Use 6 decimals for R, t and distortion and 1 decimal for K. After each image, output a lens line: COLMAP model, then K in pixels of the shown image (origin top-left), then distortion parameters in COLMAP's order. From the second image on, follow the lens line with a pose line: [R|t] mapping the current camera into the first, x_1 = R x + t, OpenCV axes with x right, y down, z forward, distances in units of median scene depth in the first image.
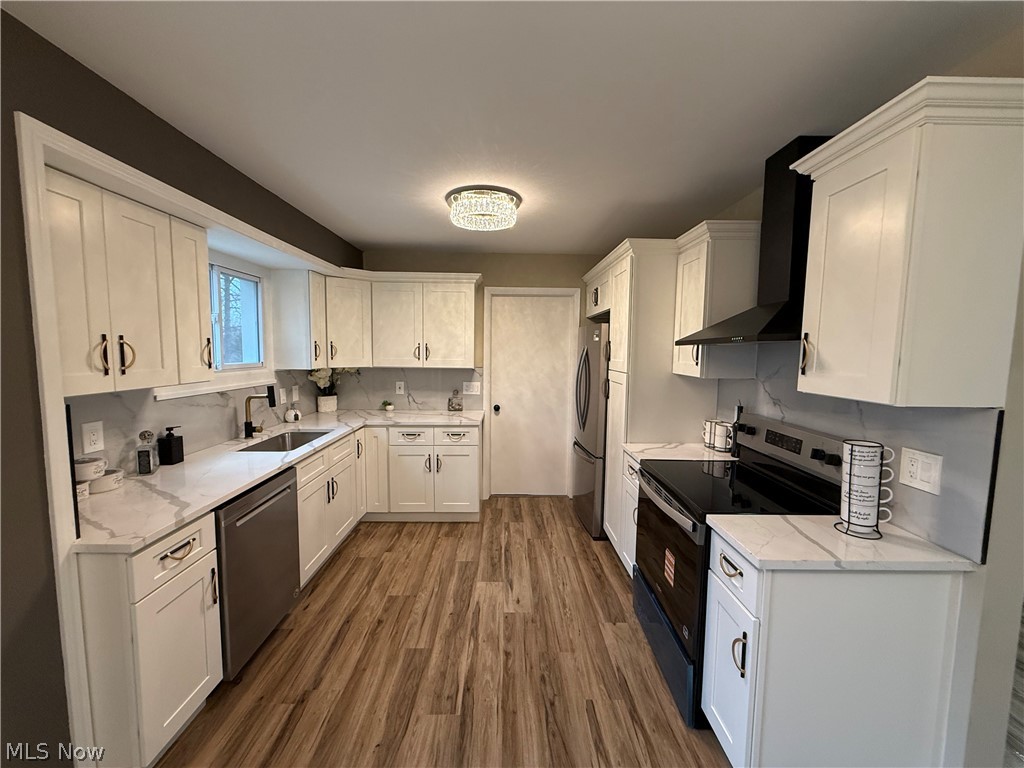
lens RADIAL K [[408.4, 0, 509.1], [0, 408.4, 384.5], [0, 0, 1]] dist [-0.000956, 0.000405]
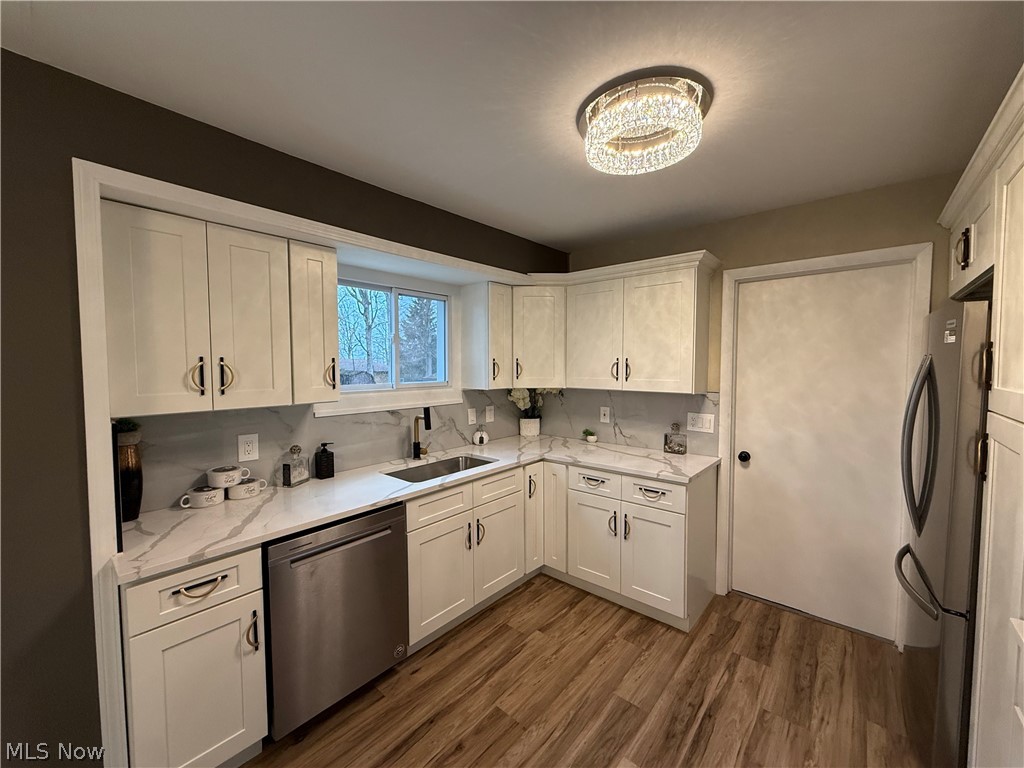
lens RADIAL K [[408.4, 0, 508.2], [0, 408.4, 384.4], [0, 0, 1]] dist [-0.000956, 0.000405]
pose [[0.745794, 0.019615, -0.665887, 0.196357], [-0.046302, 0.998675, -0.022440, -0.039514], [0.664565, 0.047567, 0.745715, 0.455514]]
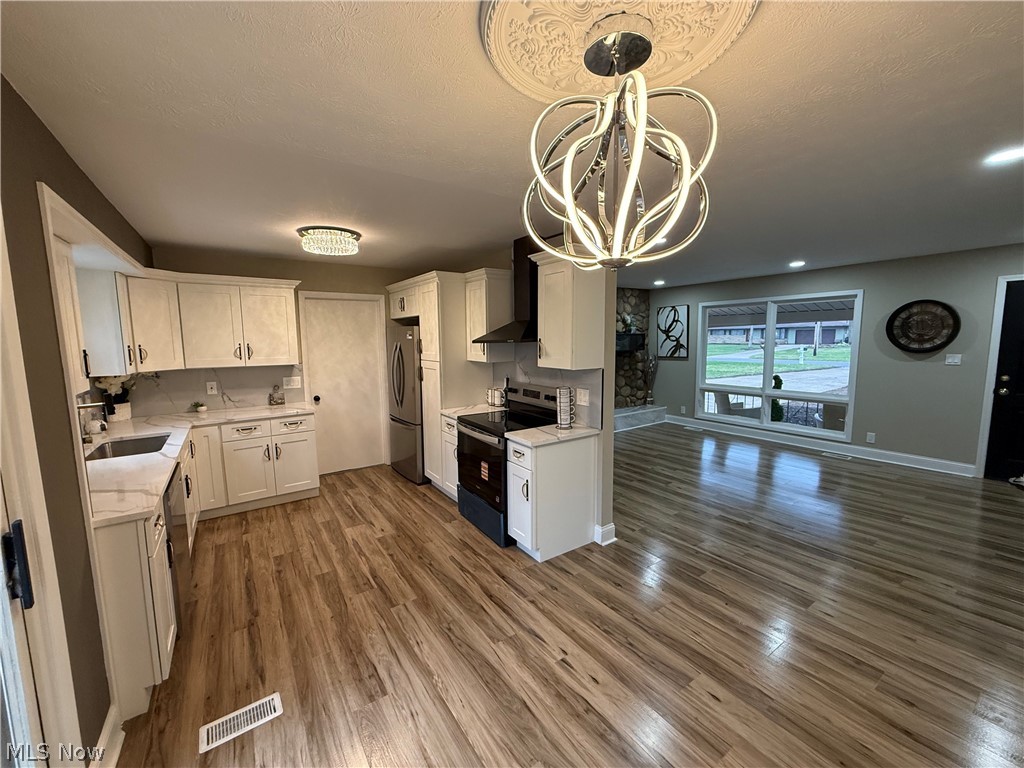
lens RADIAL K [[408.4, 0, 510.6], [0, 408.4, 385.4], [0, 0, 1]] dist [-0.000956, 0.000405]
pose [[0.831072, -0.084931, 0.549642, -0.339009], [0.066296, 0.996353, 0.053716, -0.005605], [-0.552199, -0.008203, 0.833672, -0.396675]]
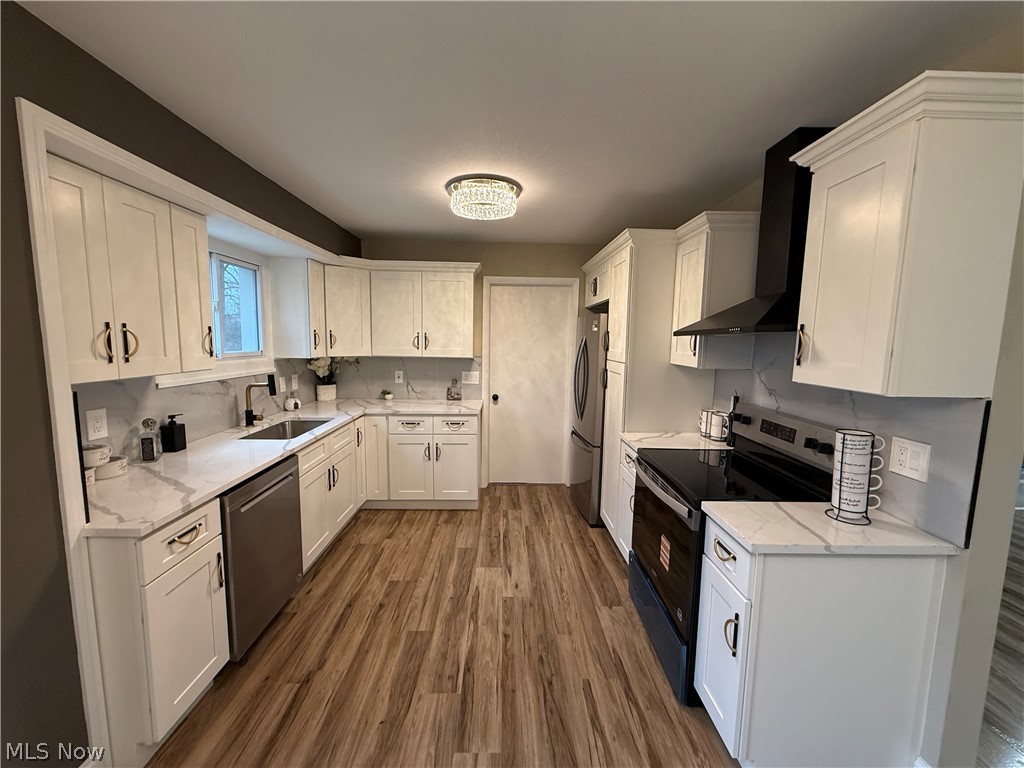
lens RADIAL K [[408.4, 0, 509.2], [0, 408.4, 384.5], [0, 0, 1]] dist [-0.000956, 0.000405]
pose [[0.999964, 0.003910, 0.007570, -0.006079], [-0.004100, 0.999674, 0.025202, 0.000685], [-0.007469, -0.025232, 0.999654, -0.009787]]
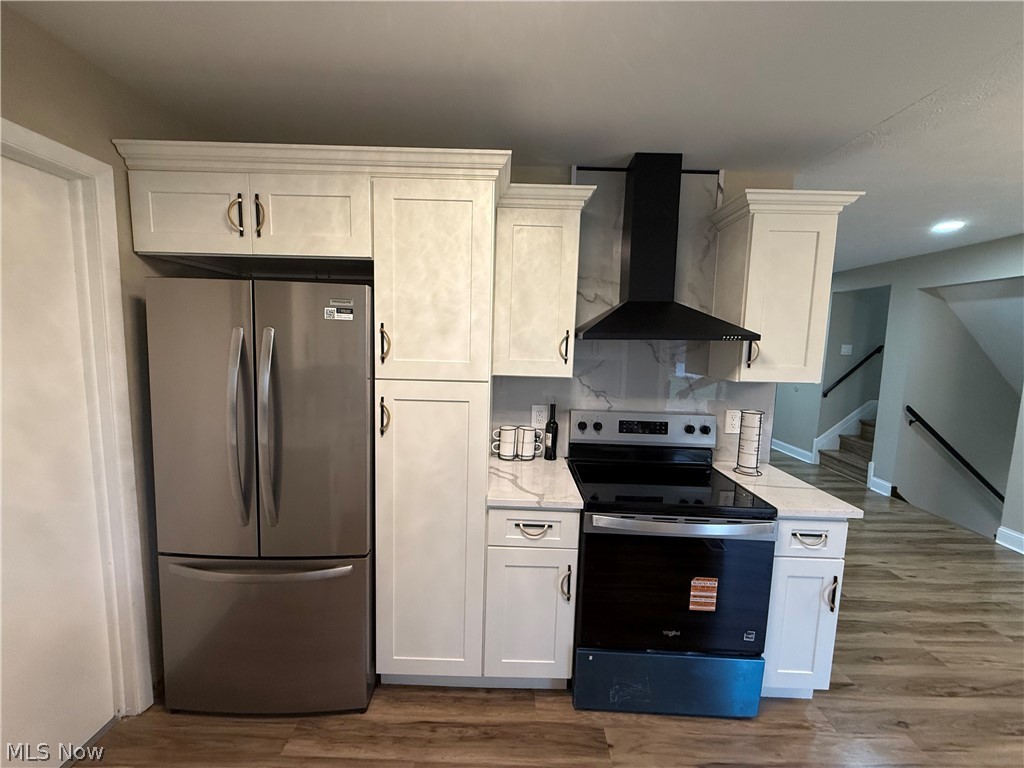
lens RADIAL K [[408.4, 0, 512.3], [0, 408.4, 384.8], [0, 0, 1]] dist [-0.000956, 0.000405]
pose [[0.019237, -0.112582, 0.993456, -0.332116], [0.061922, 0.991867, 0.111203, -0.094645], [-0.997896, 0.059378, 0.026052, 1.028670]]
